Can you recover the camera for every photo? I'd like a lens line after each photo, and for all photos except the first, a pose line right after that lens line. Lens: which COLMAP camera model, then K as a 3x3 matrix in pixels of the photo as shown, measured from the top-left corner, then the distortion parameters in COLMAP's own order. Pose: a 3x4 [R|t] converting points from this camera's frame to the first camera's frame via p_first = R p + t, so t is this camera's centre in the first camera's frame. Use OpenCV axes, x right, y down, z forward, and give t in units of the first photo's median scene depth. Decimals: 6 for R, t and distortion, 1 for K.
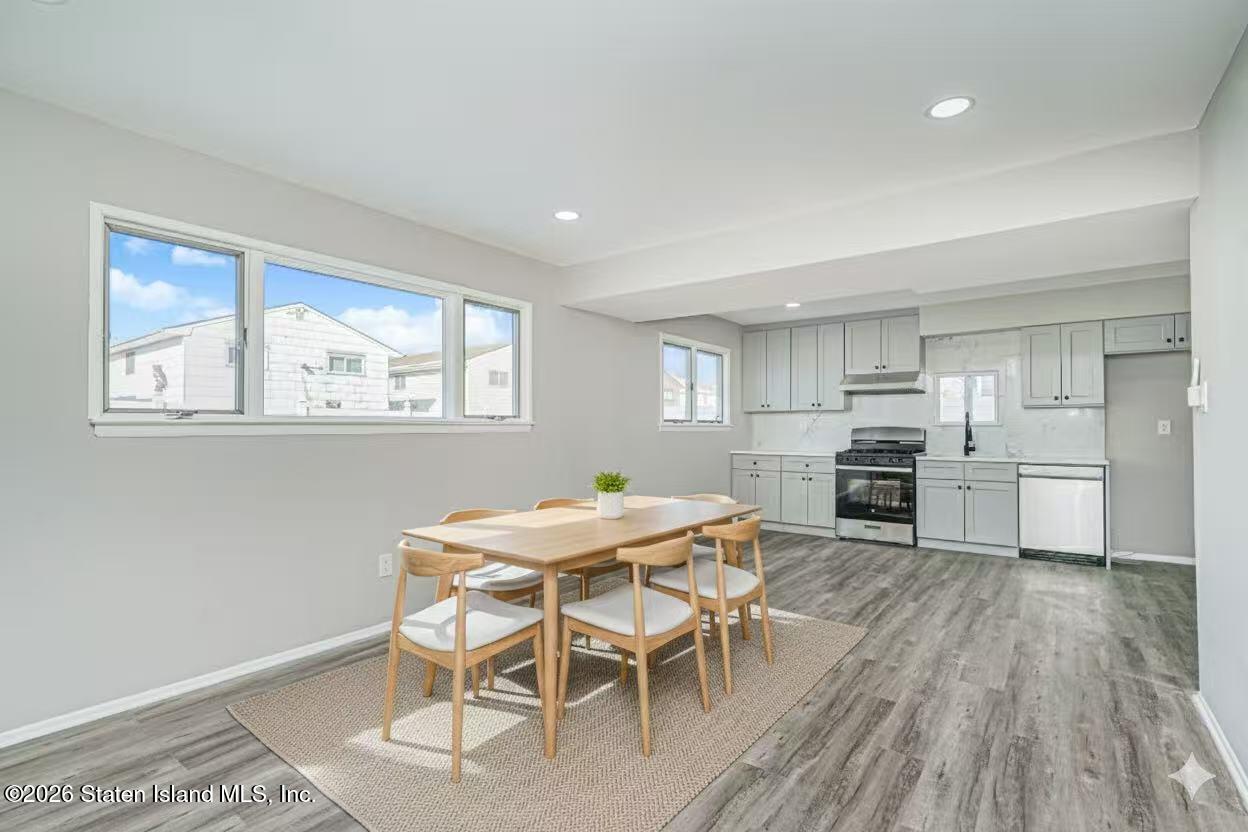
lens RADIAL K [[590.9, 0, 623.3], [0, 590.9, 424.5], [0, 0, 1]] dist [-0.021976, 0.010731]
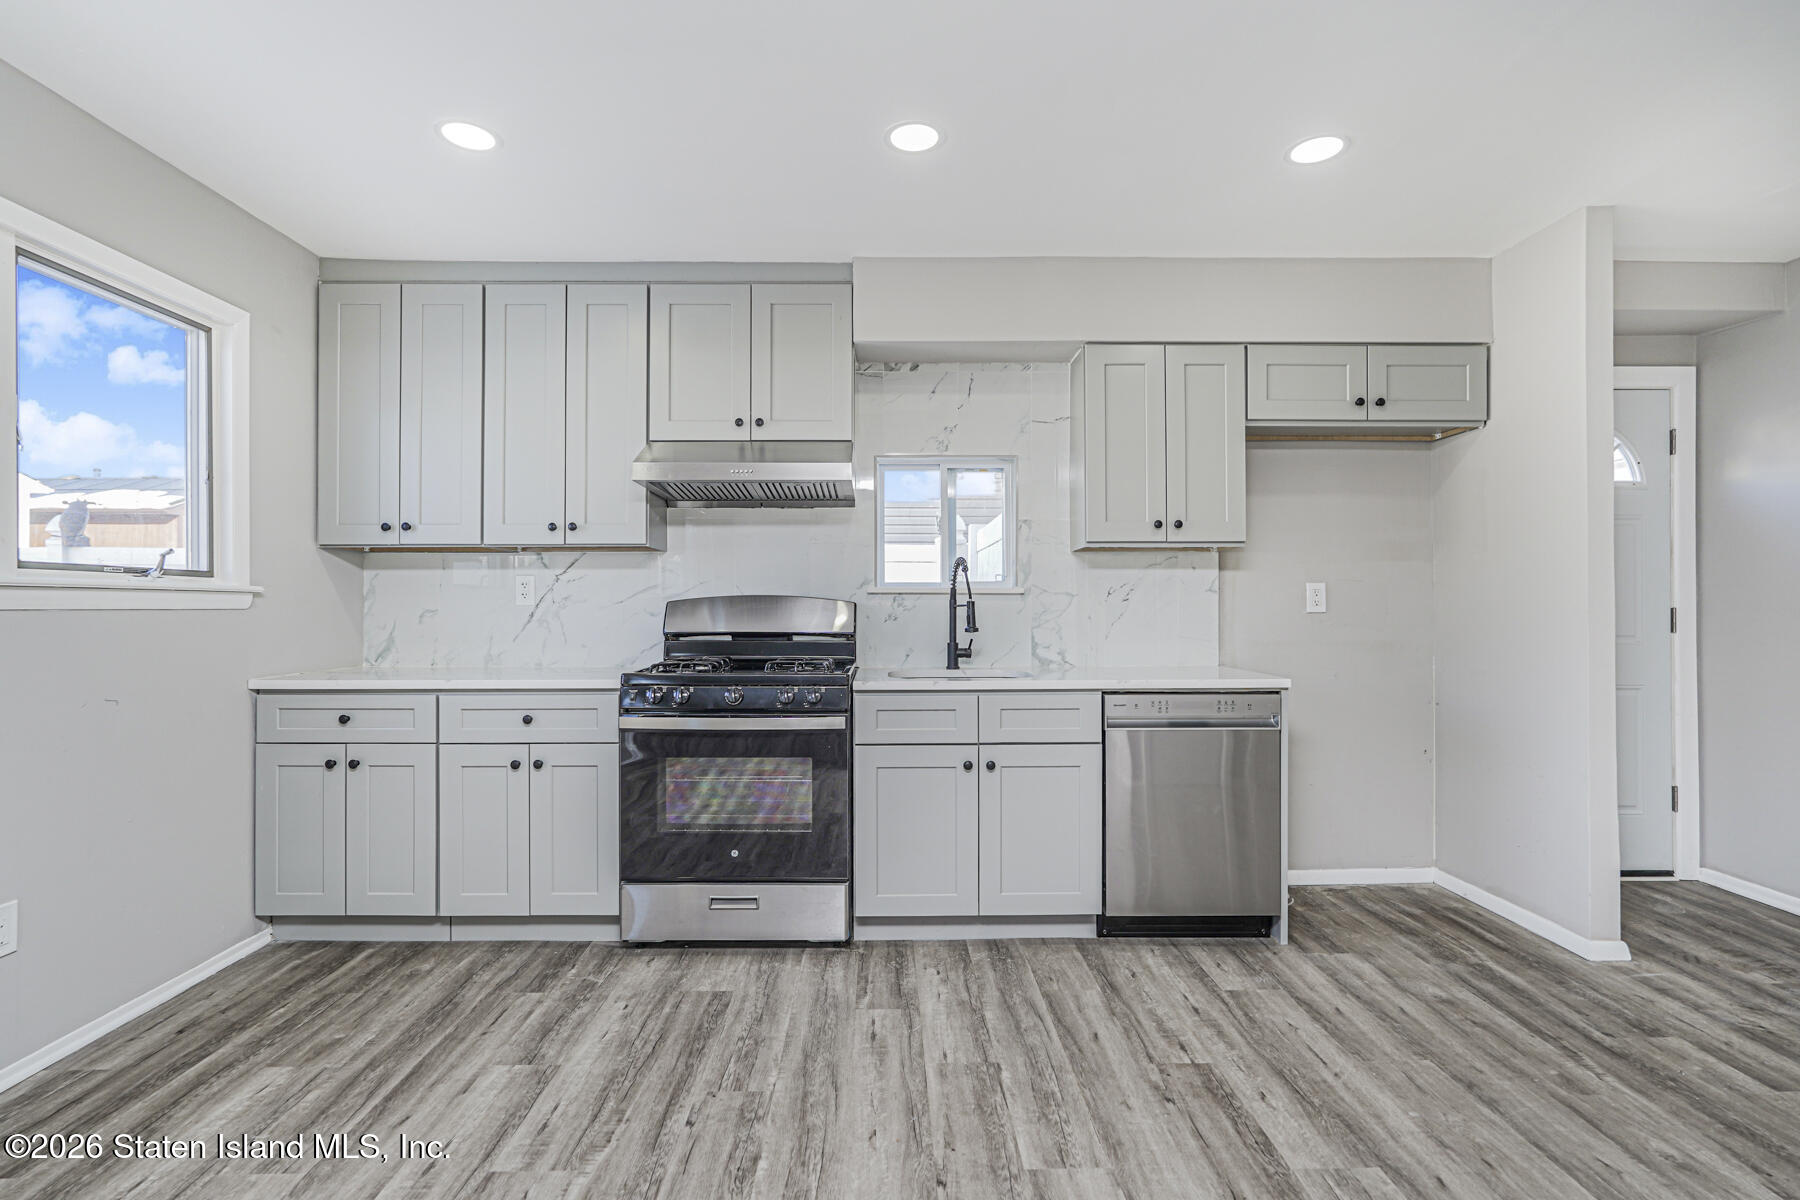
lens RADIAL K [[852.3, 0, 899.1], [0, 852.3, 612.3], [0, 0, 1]] dist [-0.021976, 0.010731]
pose [[0.800366, -0.004129, 0.599497, 0.214601], [-0.002716, 0.999941, 0.010513, 0.009051], [-0.599505, -0.010042, 0.800308, 0.565932]]
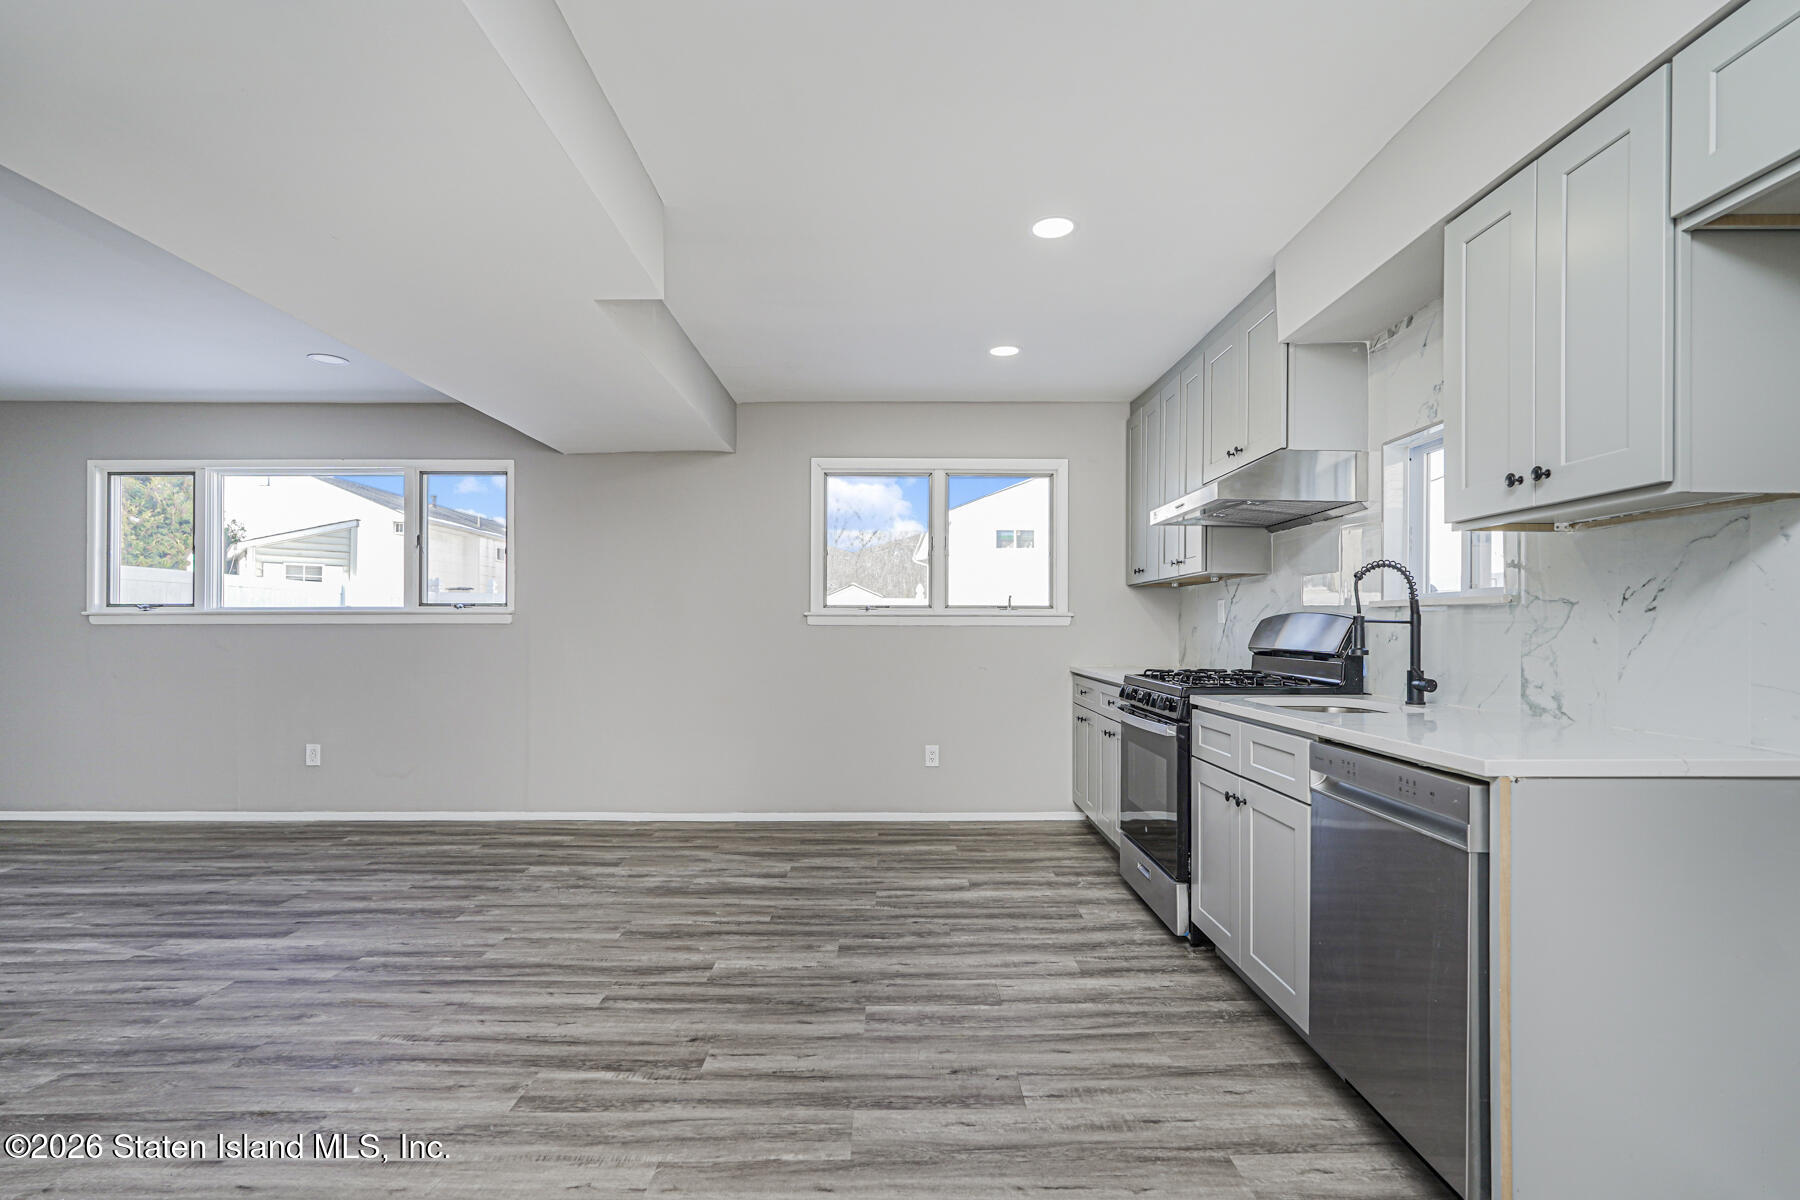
lens RADIAL K [[859.0, 0, 928.6], [0, 859.0, 632.0], [0, 0, 1]] dist [-0.002516, -0.000091]
pose [[0.607771, 0.004357, -0.794101, 0.779784], [0.003154, 0.999964, 0.007901, 0.011481], [0.794106, -0.007307, 0.607735, 0.534651]]
